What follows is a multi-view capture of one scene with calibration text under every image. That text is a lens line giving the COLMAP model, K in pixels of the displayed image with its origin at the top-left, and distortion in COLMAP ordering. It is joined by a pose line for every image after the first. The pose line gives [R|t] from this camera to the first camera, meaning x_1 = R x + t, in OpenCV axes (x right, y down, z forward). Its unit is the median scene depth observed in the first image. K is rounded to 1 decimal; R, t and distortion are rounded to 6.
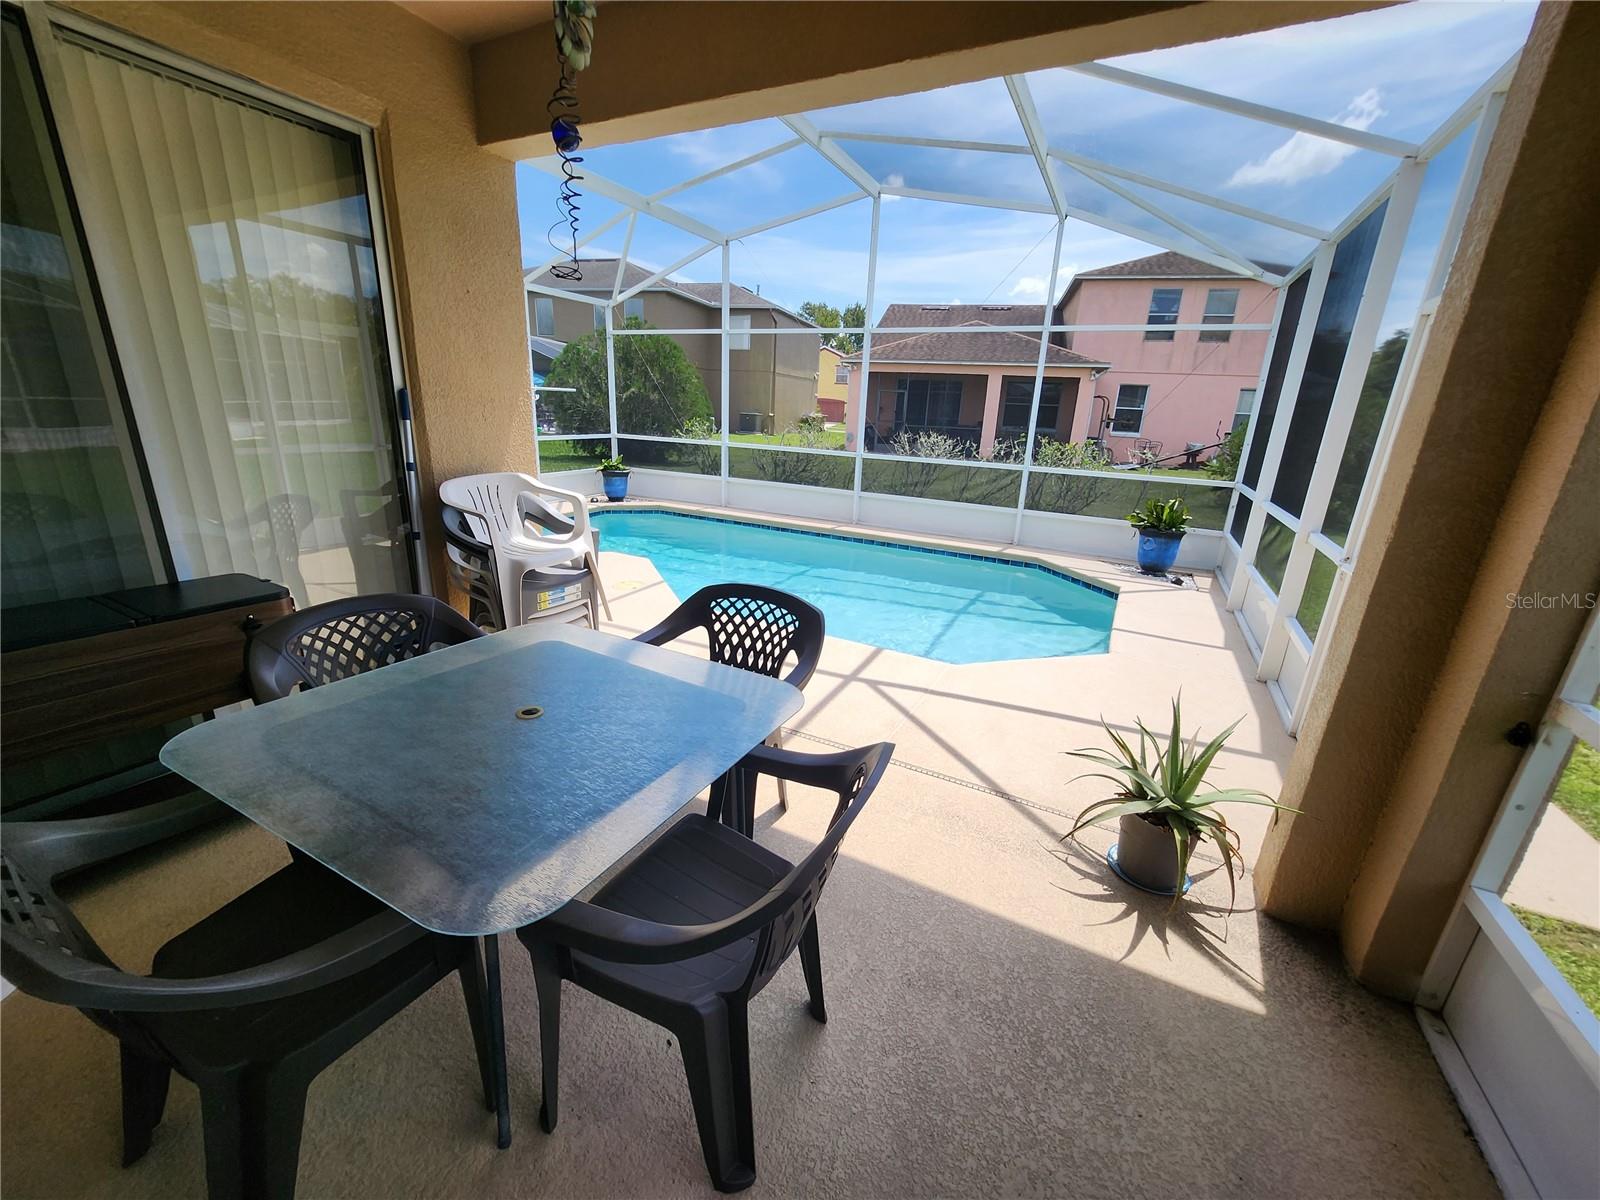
lens RADIAL K [[627.8, 0, 796.7], [0, 627.8, 600.0], [0, 0, 1]] dist [-0.007380, 0.003067]
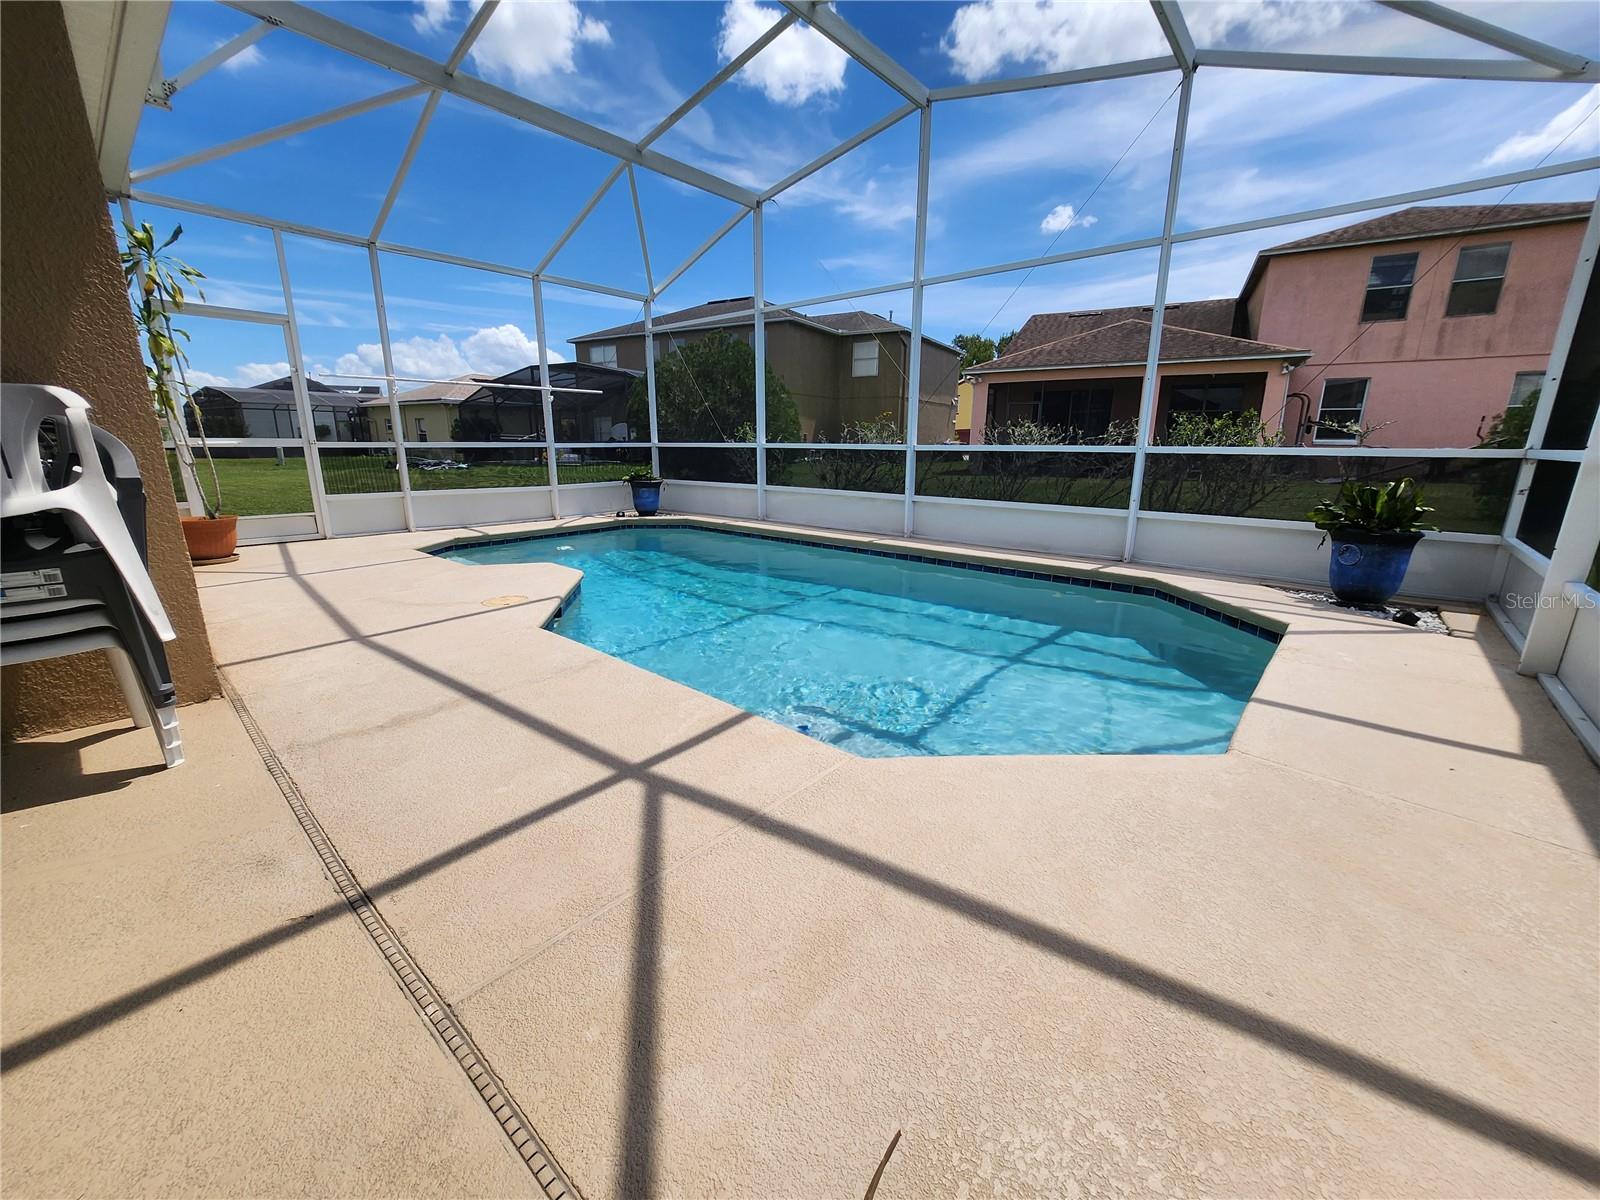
lens RADIAL K [[627.8, 0, 796.7], [0, 627.8, 600.0], [0, 0, 1]] dist [-0.007380, 0.003067]
pose [[0.971271, 0.019690, -0.237159, 0.147482], [-0.033621, 0.997929, -0.054839, 0.002945], [0.235588, 0.061237, 0.969922, 0.228902]]
